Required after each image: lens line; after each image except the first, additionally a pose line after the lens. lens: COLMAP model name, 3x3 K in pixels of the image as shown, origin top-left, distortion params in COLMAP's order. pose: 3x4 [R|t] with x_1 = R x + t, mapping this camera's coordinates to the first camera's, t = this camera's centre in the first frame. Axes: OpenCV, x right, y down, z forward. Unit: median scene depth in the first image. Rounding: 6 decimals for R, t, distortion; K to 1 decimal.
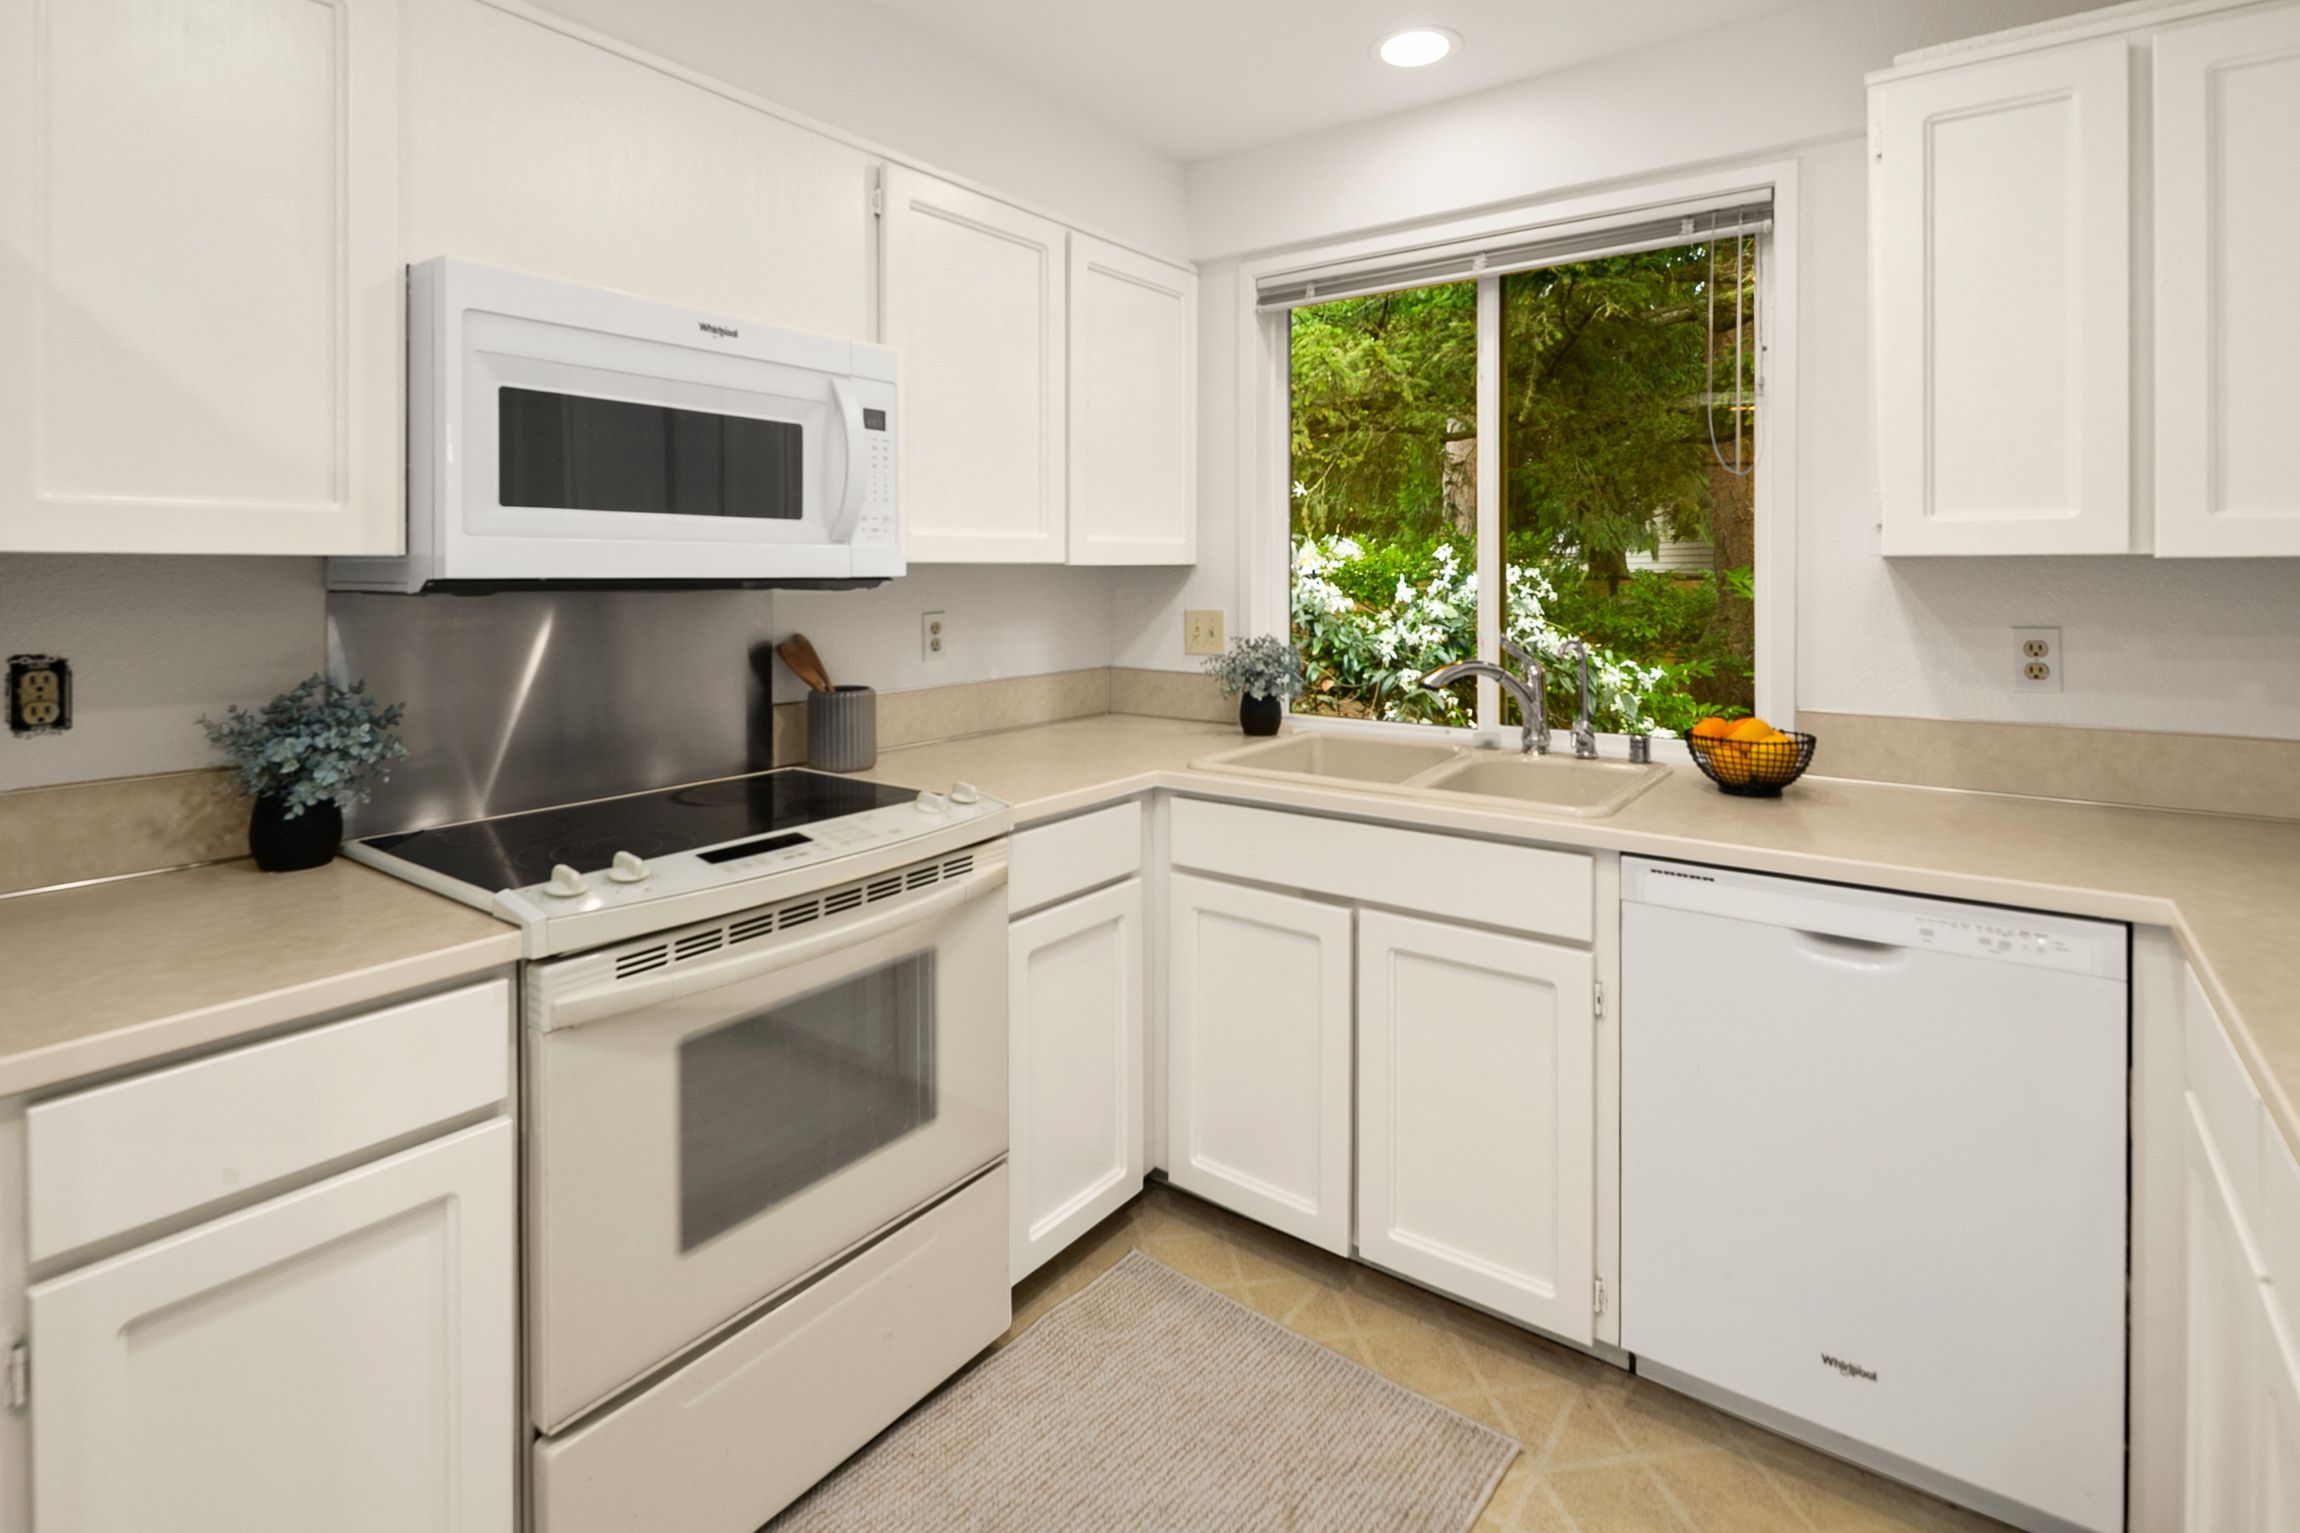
lens RADIAL K [[1123.9, 0, 1156.1], [0, 1123.9, 576.2], [0, 0, 1]] dist [0.000133, -0.000859]
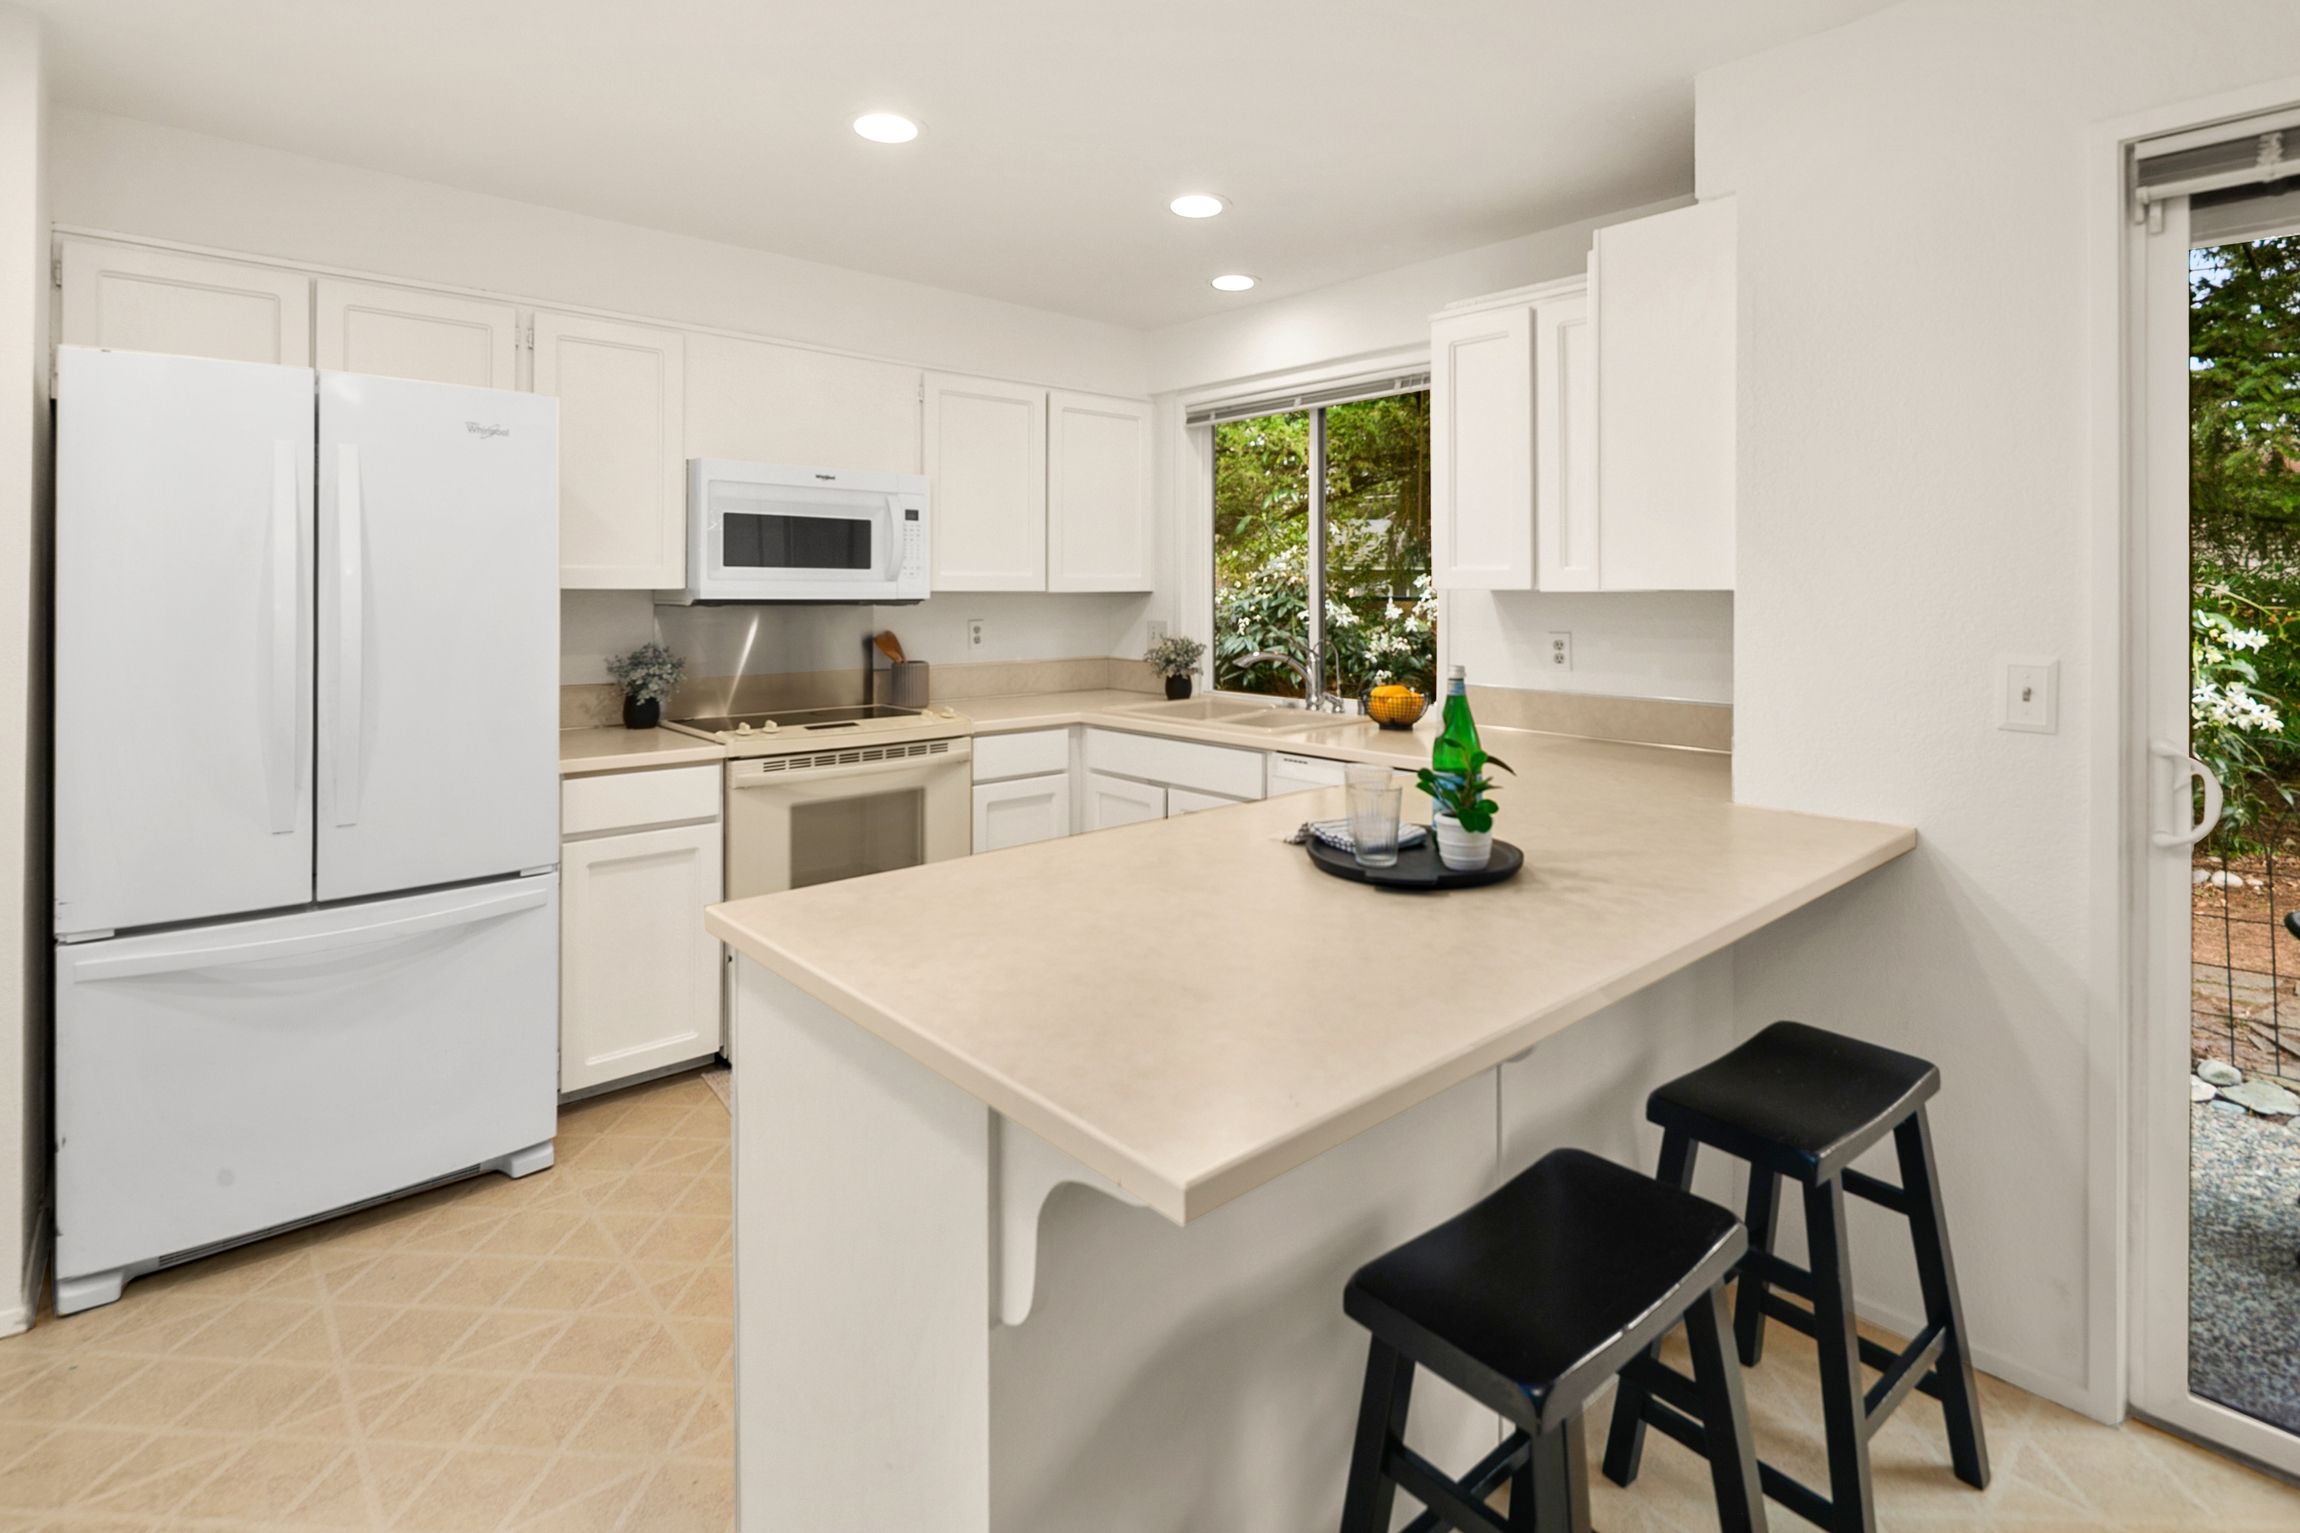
lens RADIAL K [[1114.6, 0, 1152.7], [0, 1114.6, 591.1], [0, 0, 1]] dist [0.001260, -0.000104]
pose [[0.977439, 0.002892, -0.211200, 0.534618], [-0.003882, 0.999983, -0.004272, -0.006030], [0.211184, 0.004996, 0.977434, -0.732221]]
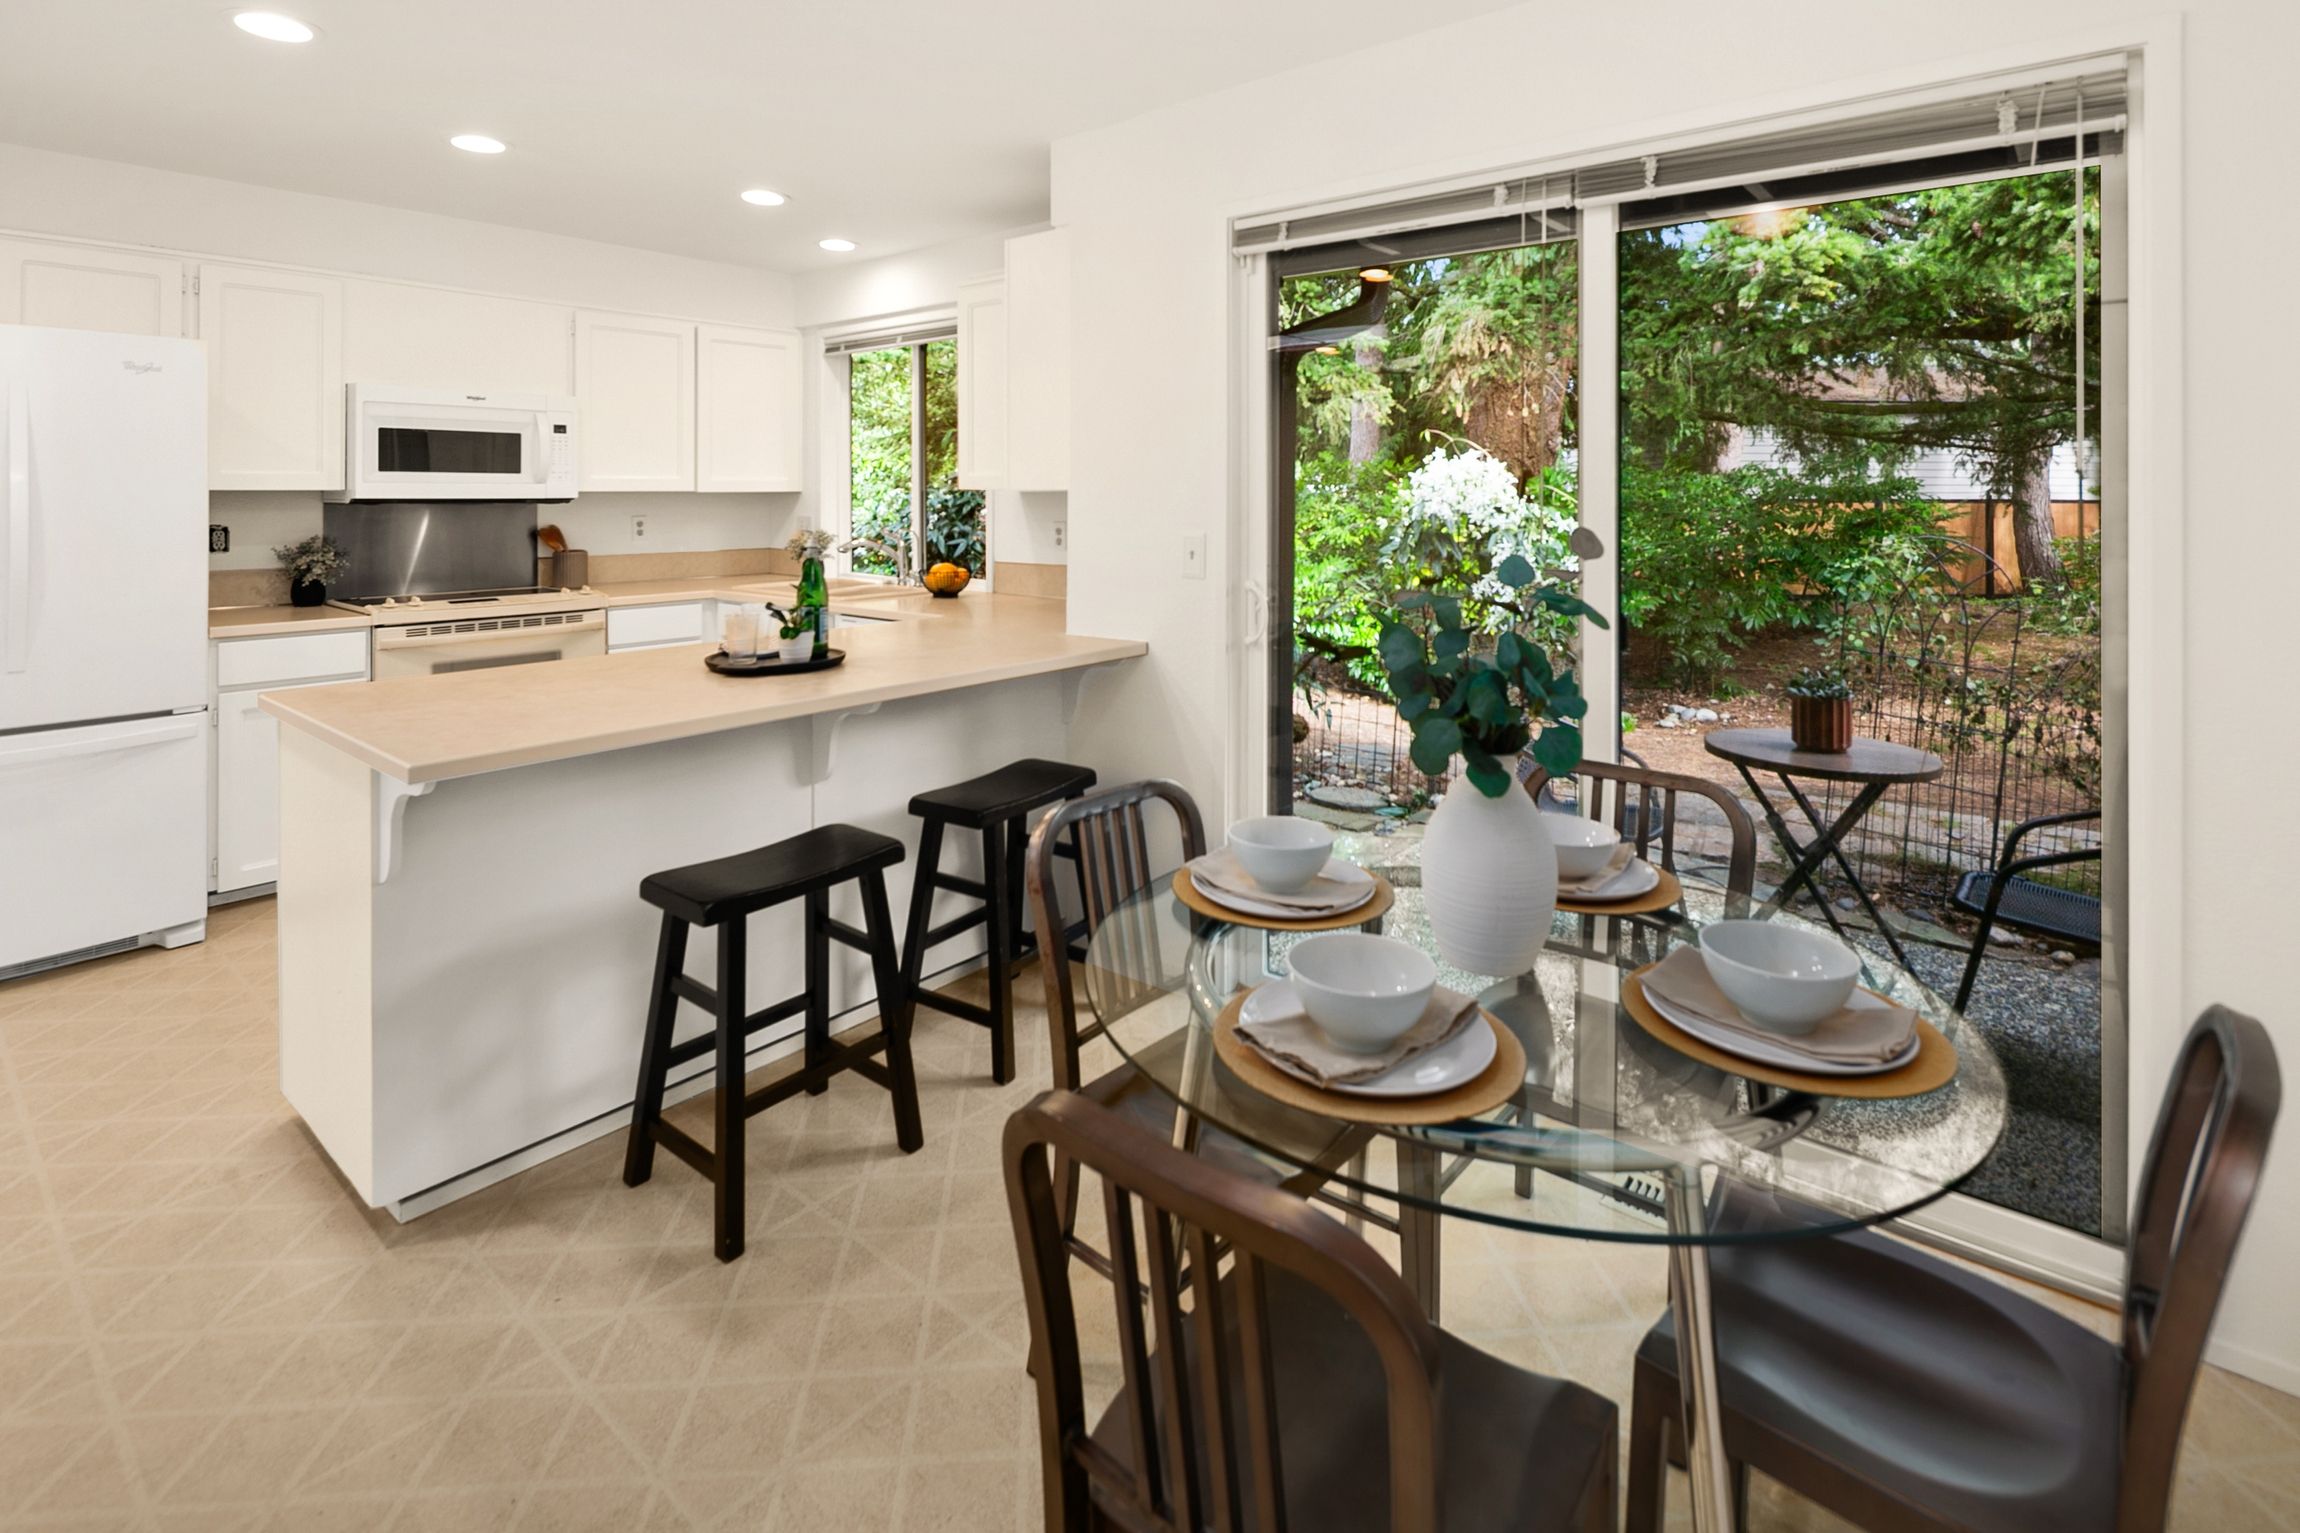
lens RADIAL K [[1108.9, 0, 1154.7], [0, 1108.9, 490.8], [0, 0, 1]] dist [0.001684, -0.000948]
pose [[0.997717, 0.001494, -0.067520, 1.104573], [-0.001820, 0.999987, -0.004776, -0.005470], [0.067512, 0.004888, 0.997706, -1.164471]]
